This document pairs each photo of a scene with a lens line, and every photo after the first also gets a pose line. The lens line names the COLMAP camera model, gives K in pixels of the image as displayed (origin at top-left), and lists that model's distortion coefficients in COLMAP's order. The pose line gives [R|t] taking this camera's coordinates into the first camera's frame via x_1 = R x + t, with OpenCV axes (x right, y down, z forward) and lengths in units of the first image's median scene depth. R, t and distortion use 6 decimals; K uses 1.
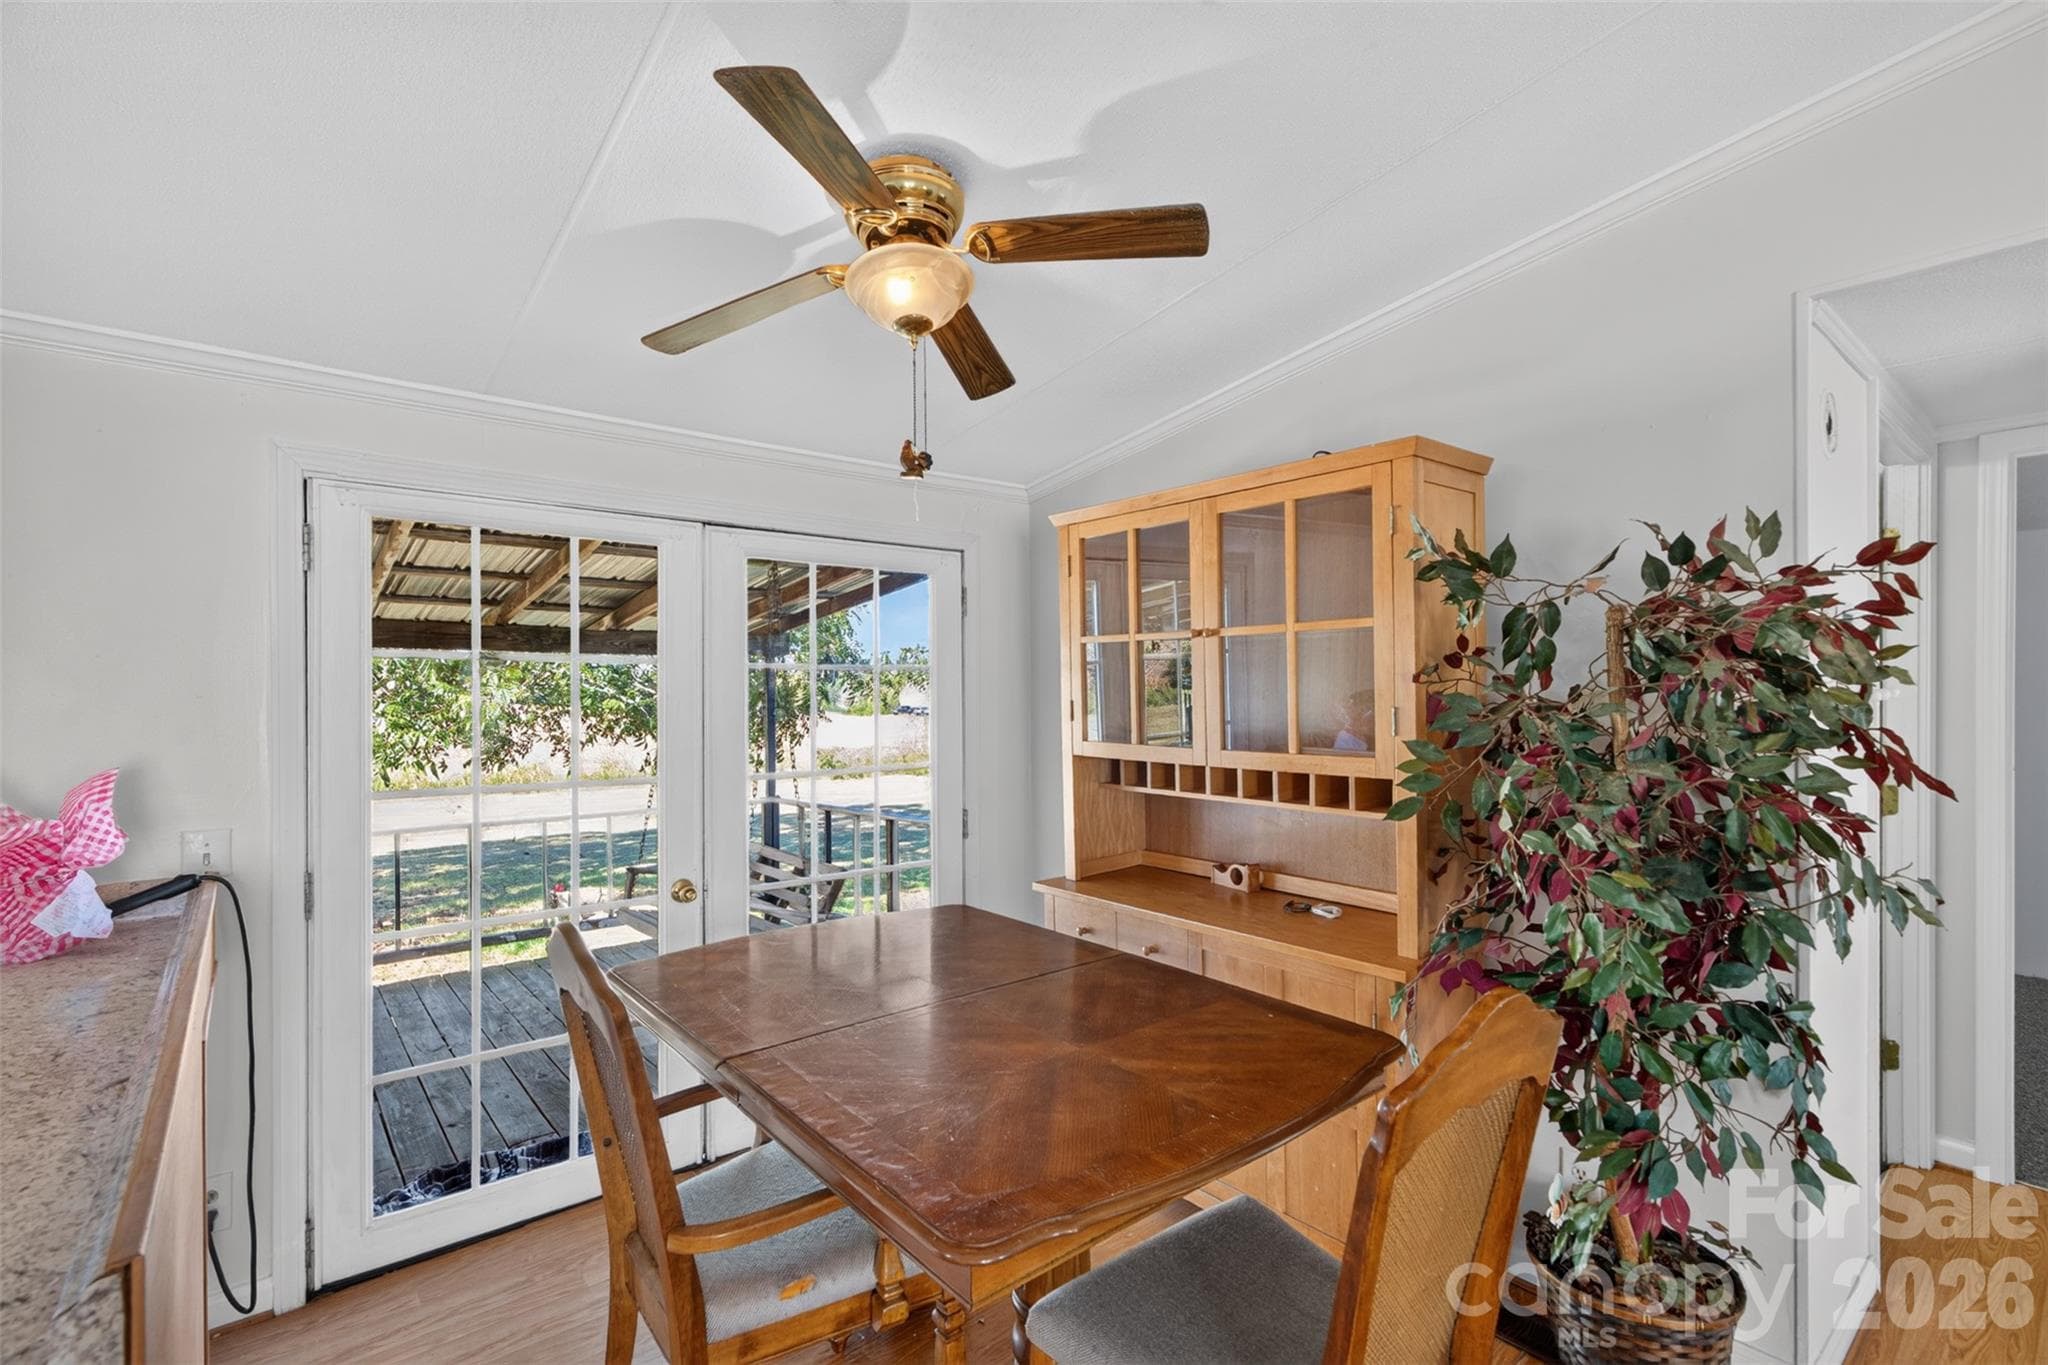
lens RADIAL K [[961.7, 0, 1067.4], [0, 961.7, 674.1], [0, 0, 1]] dist [0.003723, 0.000380]
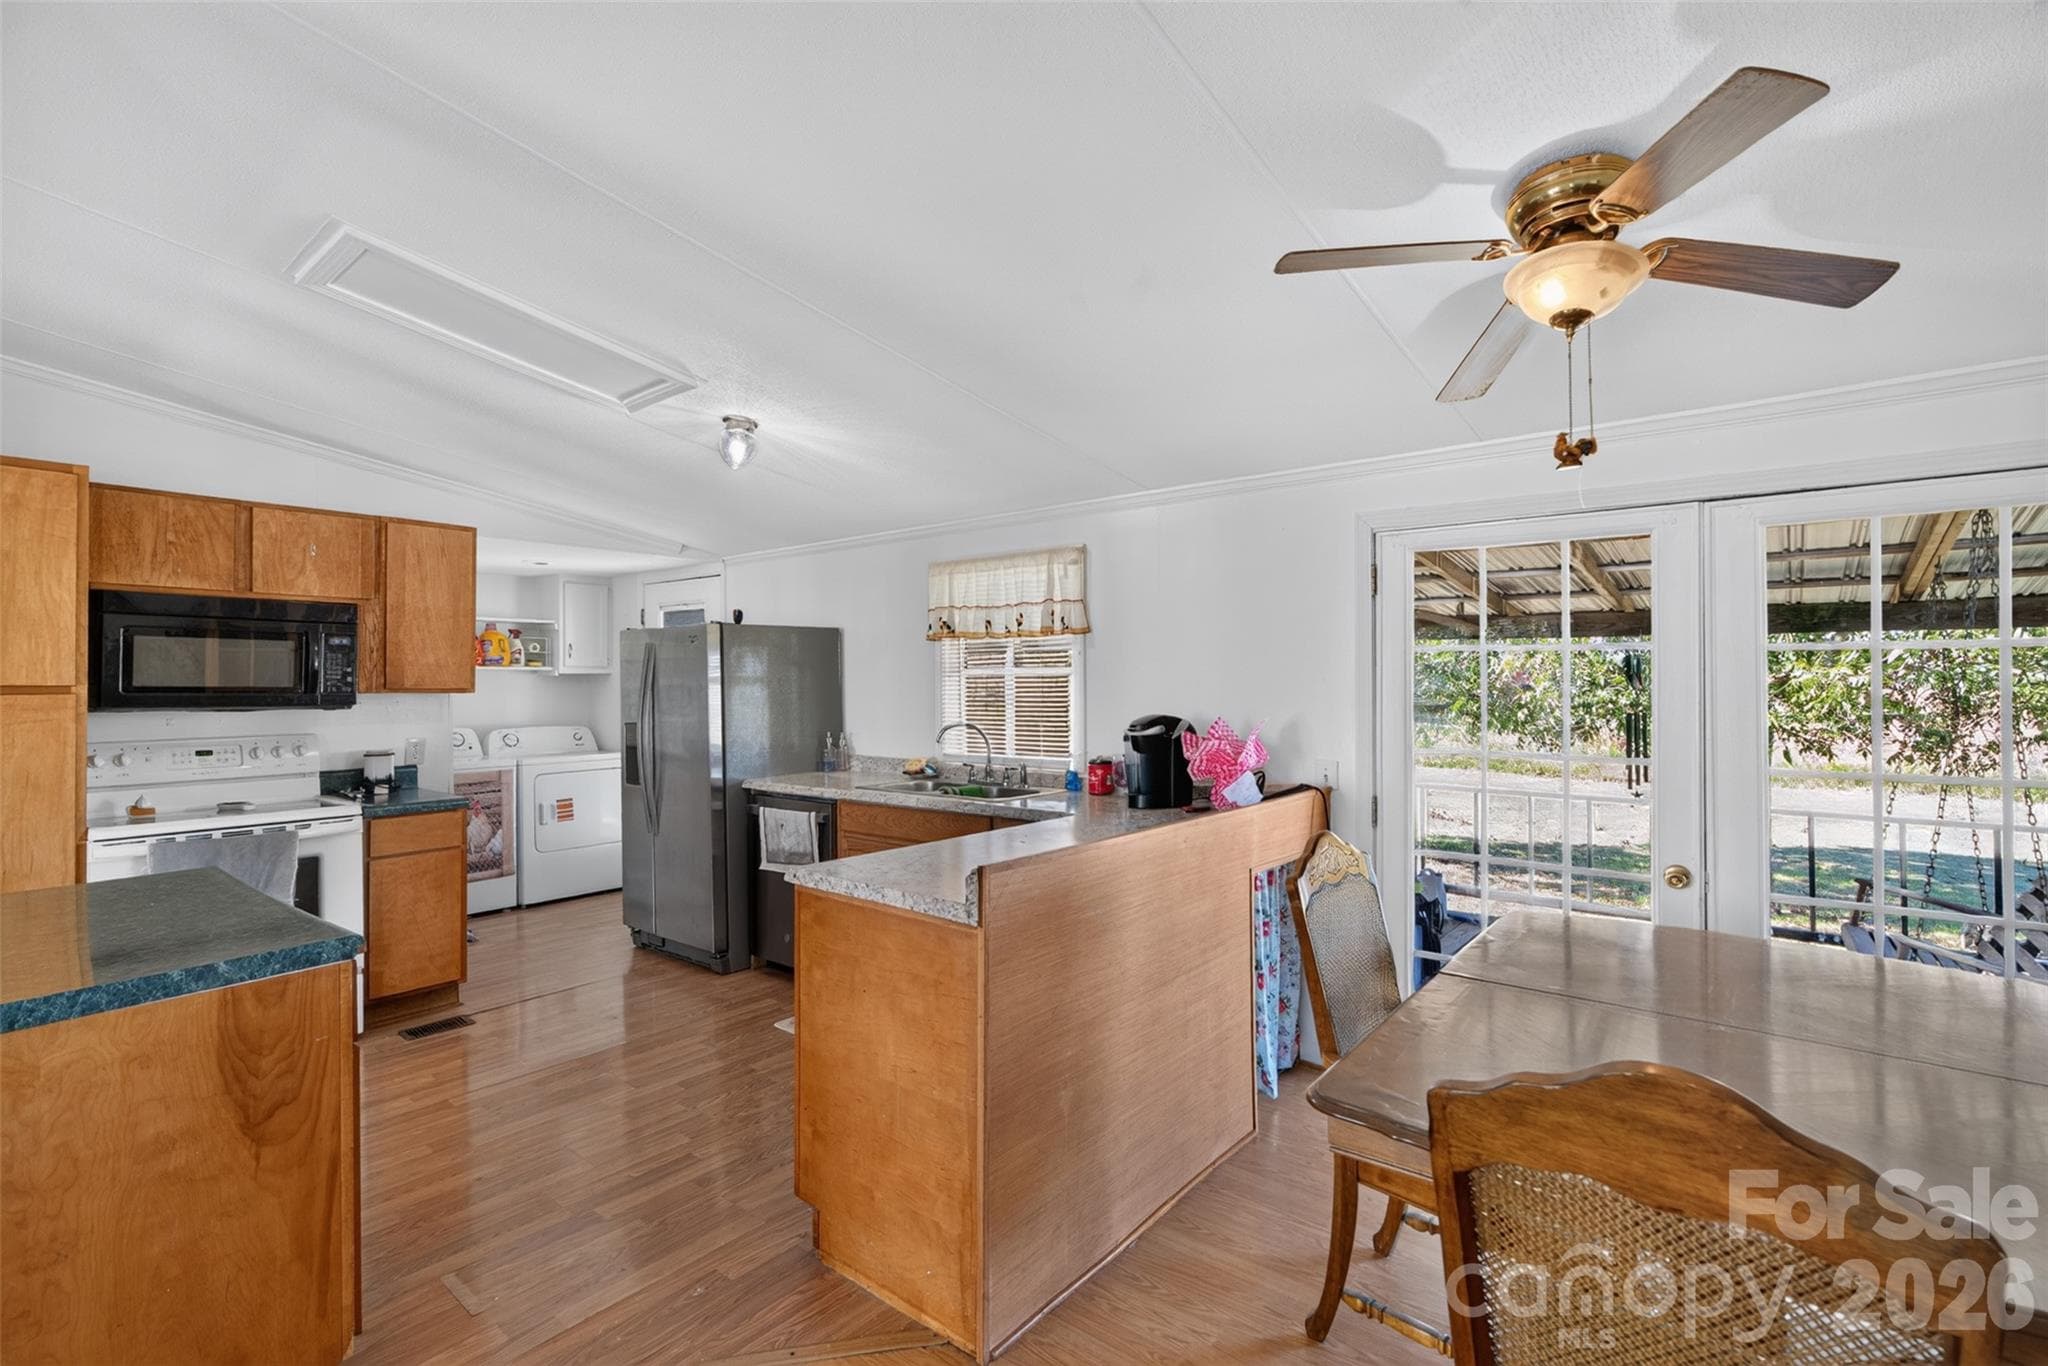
lens RADIAL K [[961.7, 0, 1067.4], [0, 961.7, 674.6], [0, 0, 1]] dist [0.003723, 0.000380]
pose [[0.228101, -0.007634, -0.973608, 0.463496], [0.021912, 0.999756, -0.002706, 0.007531], [0.973391, -0.020716, 0.228213, 0.143409]]
